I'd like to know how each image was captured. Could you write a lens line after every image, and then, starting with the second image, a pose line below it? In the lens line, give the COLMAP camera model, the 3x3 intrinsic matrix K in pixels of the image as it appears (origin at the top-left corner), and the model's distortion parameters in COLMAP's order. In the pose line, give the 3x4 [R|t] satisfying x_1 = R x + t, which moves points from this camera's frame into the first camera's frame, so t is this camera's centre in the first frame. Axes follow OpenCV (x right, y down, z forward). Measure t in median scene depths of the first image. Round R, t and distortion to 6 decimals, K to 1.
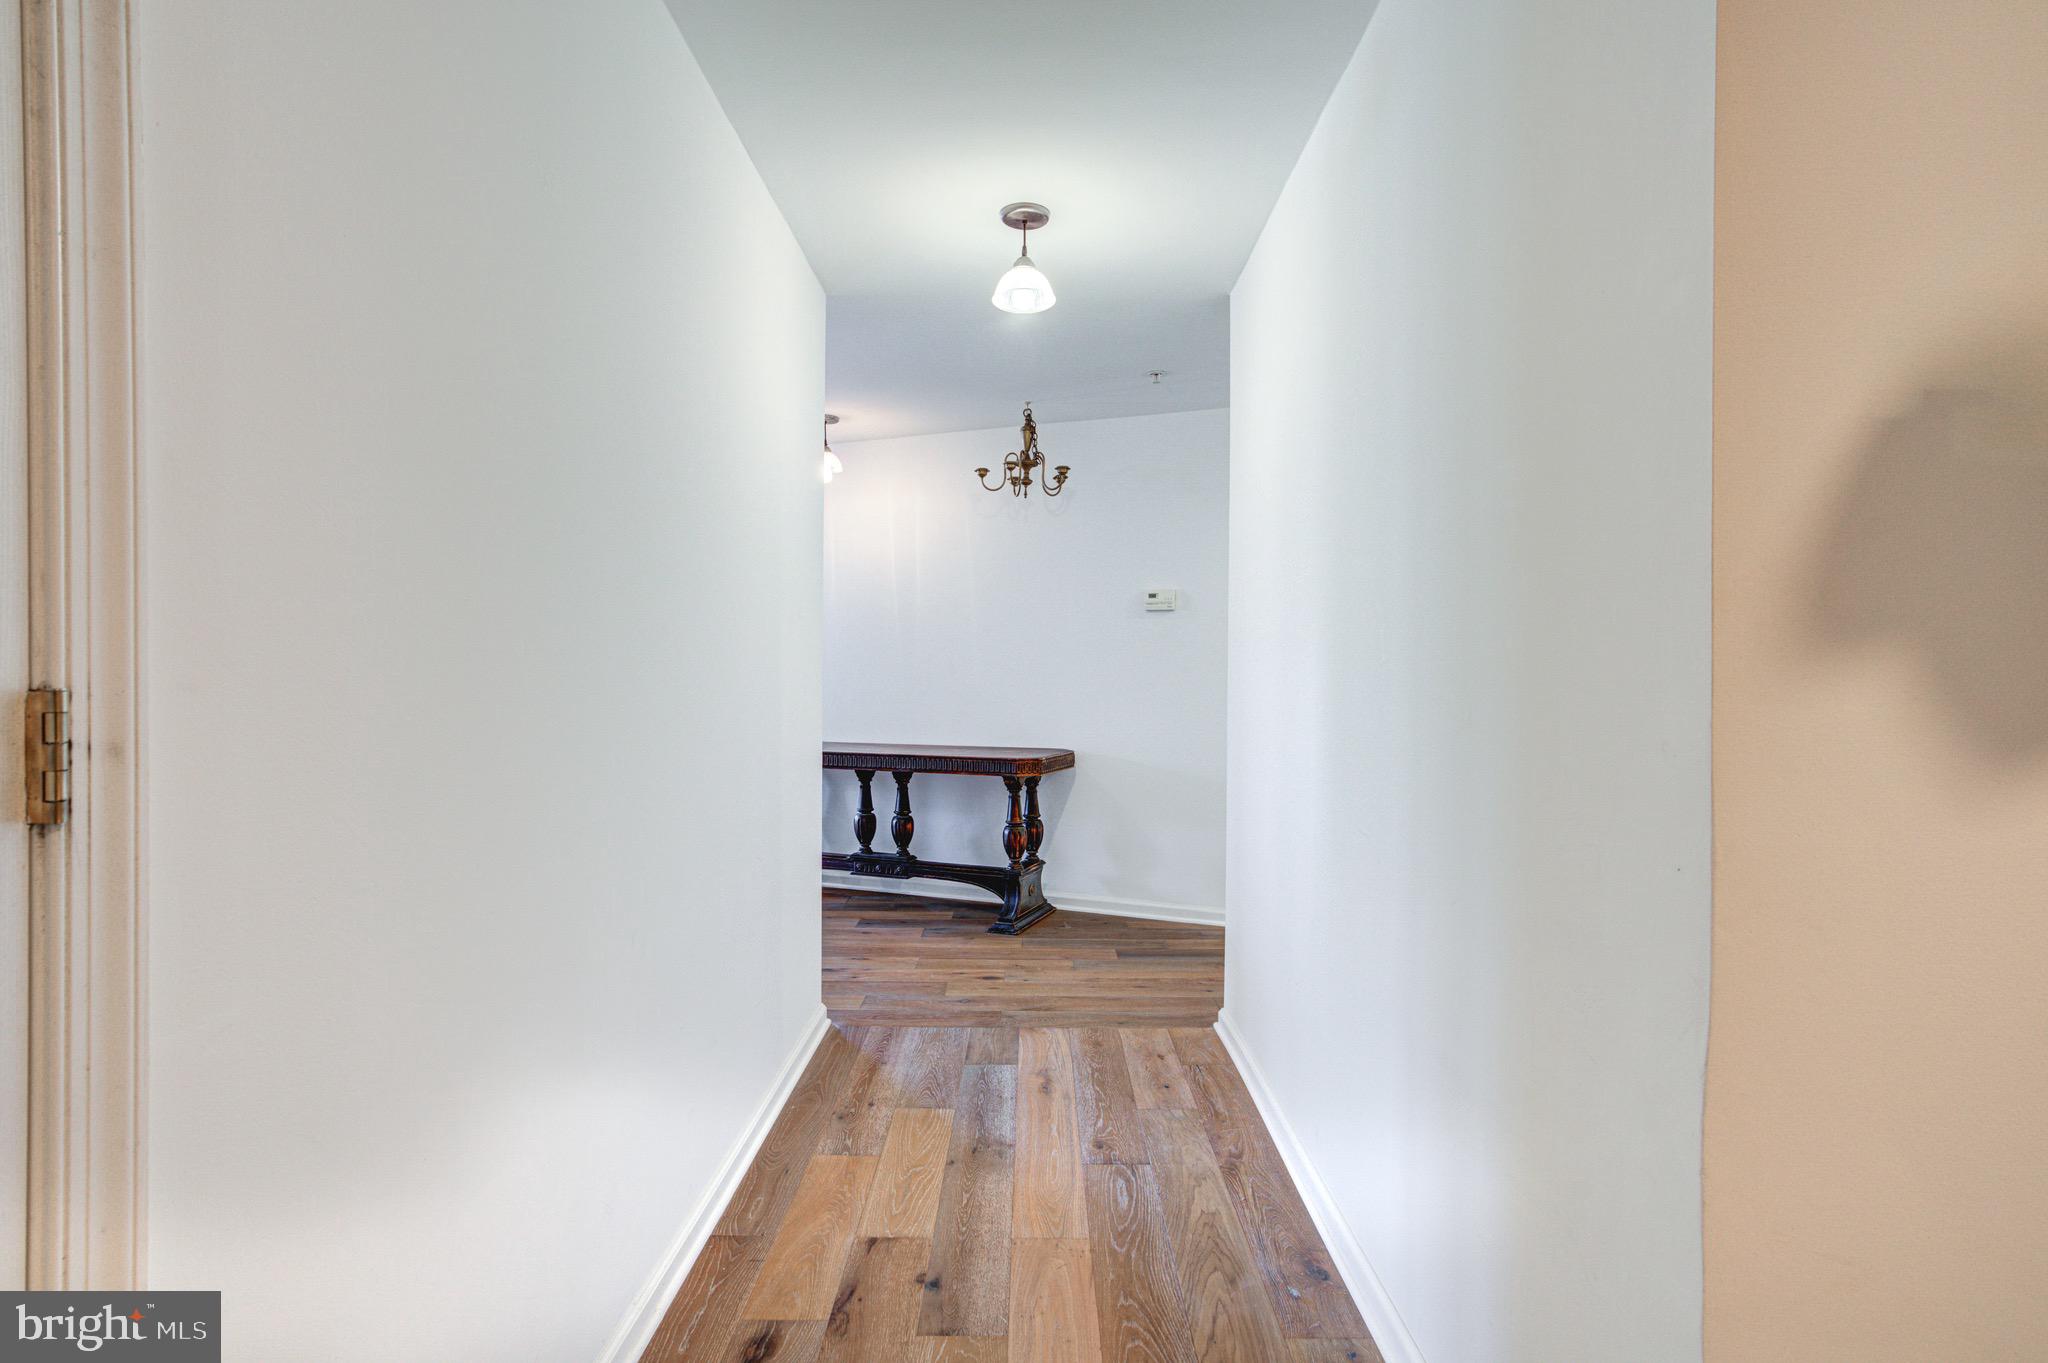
lens RADIAL K [[998.3, 0, 1002.3], [0, 998.3, 679.5], [0, 0, 1]] dist [-0.018956, 0.011193]
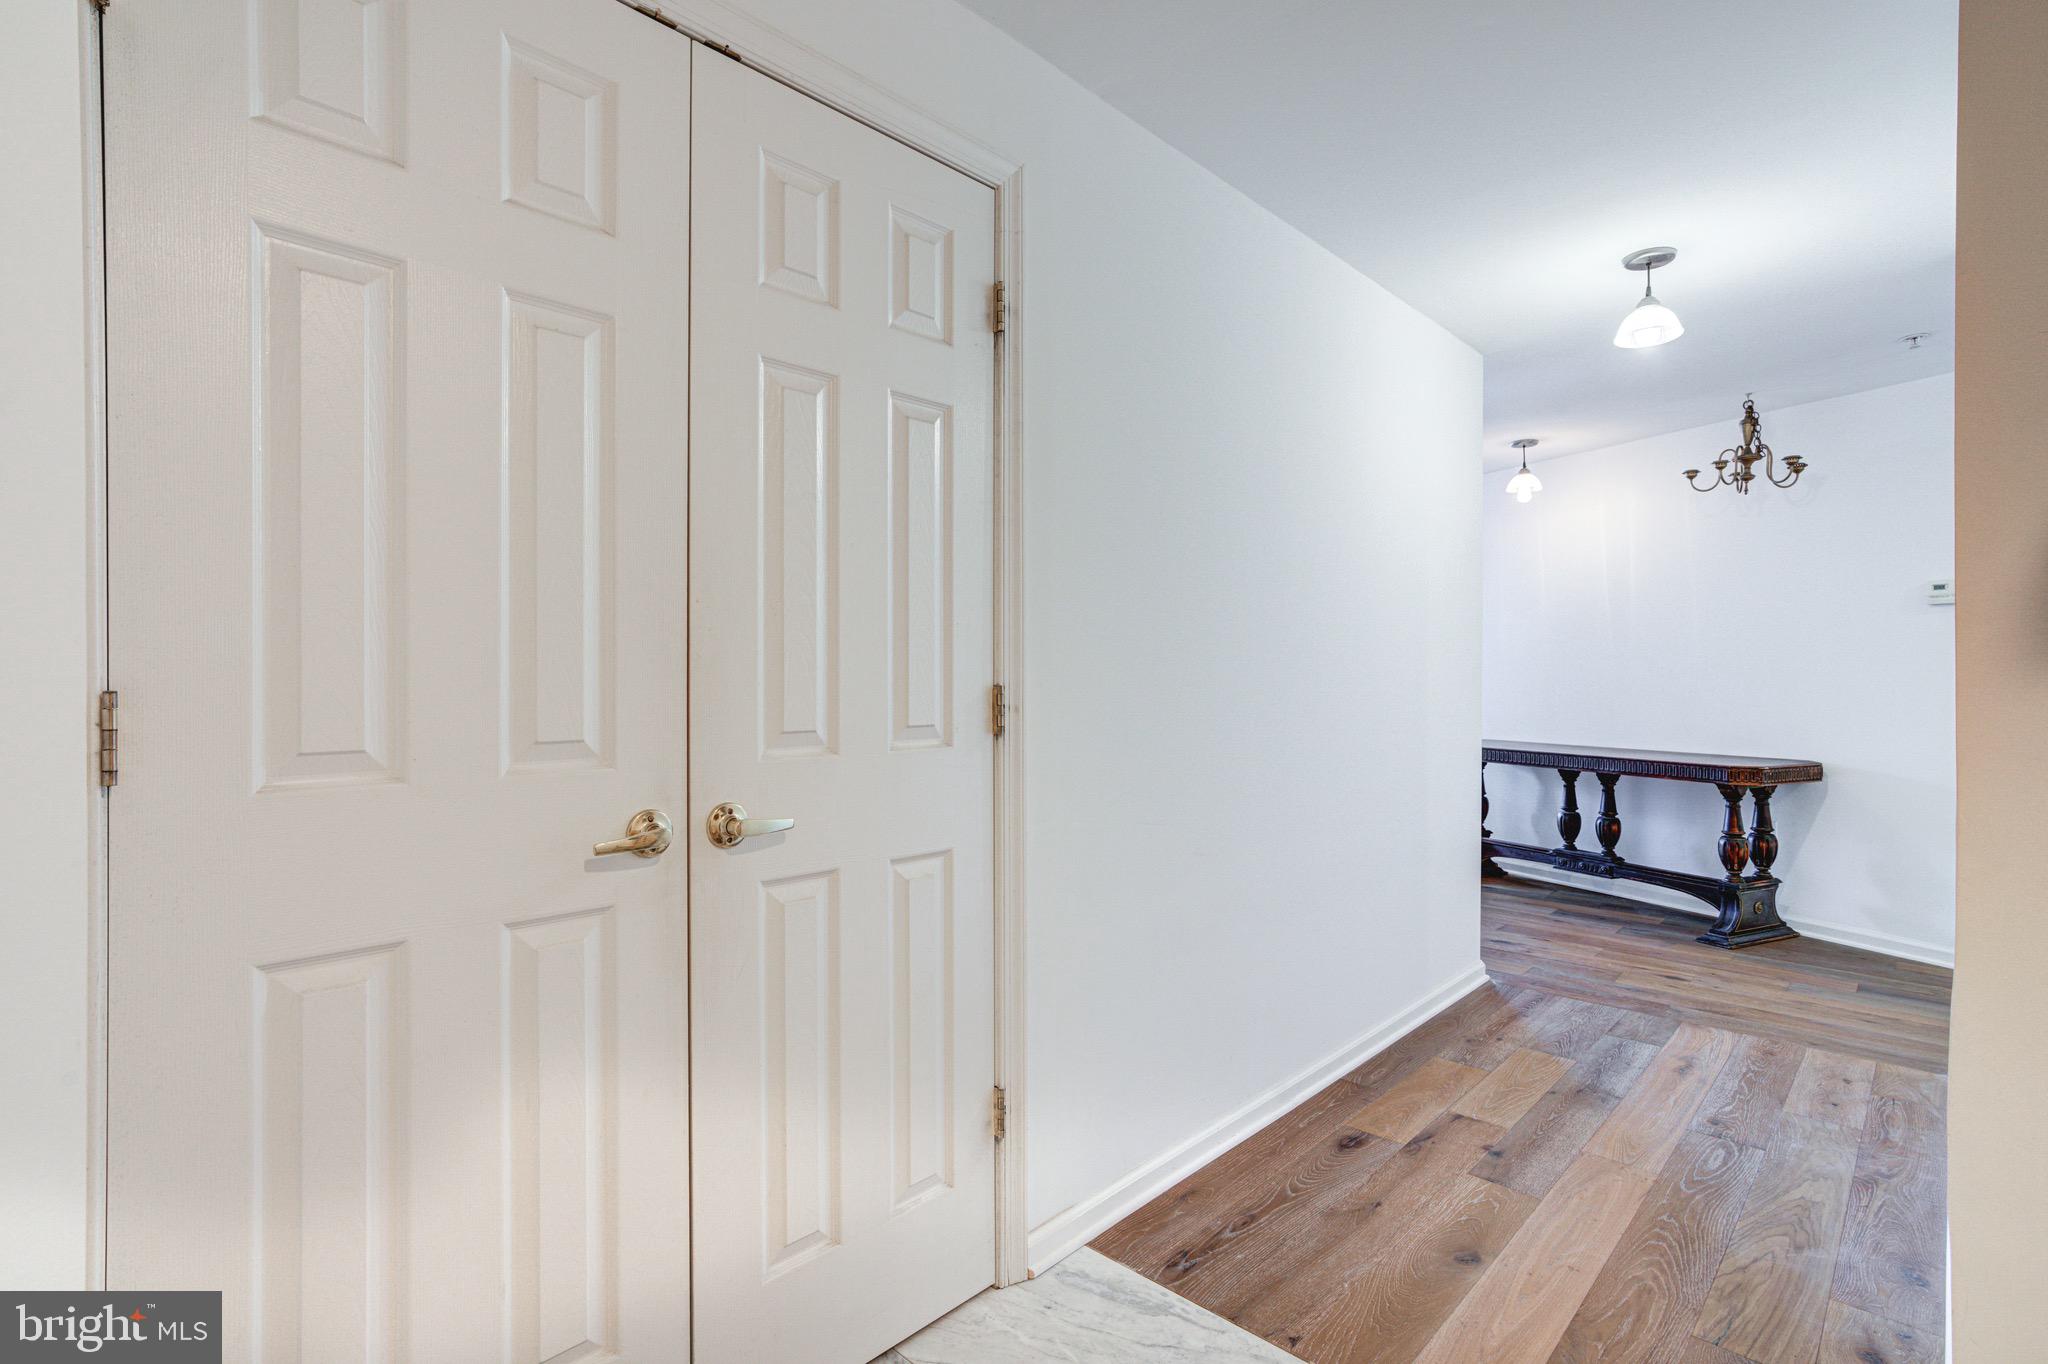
lens RADIAL K [[952.2, 0, 1028.2], [0, 952.2, 681.1], [0, 0, 1]] dist [0.001601, -0.000046]
pose [[0.736437, 0.000185, -0.676507, 0.188535], [-0.002235, 0.999995, -0.002160, 0.000715], [0.676503, 0.003103, 0.736433, -0.189666]]
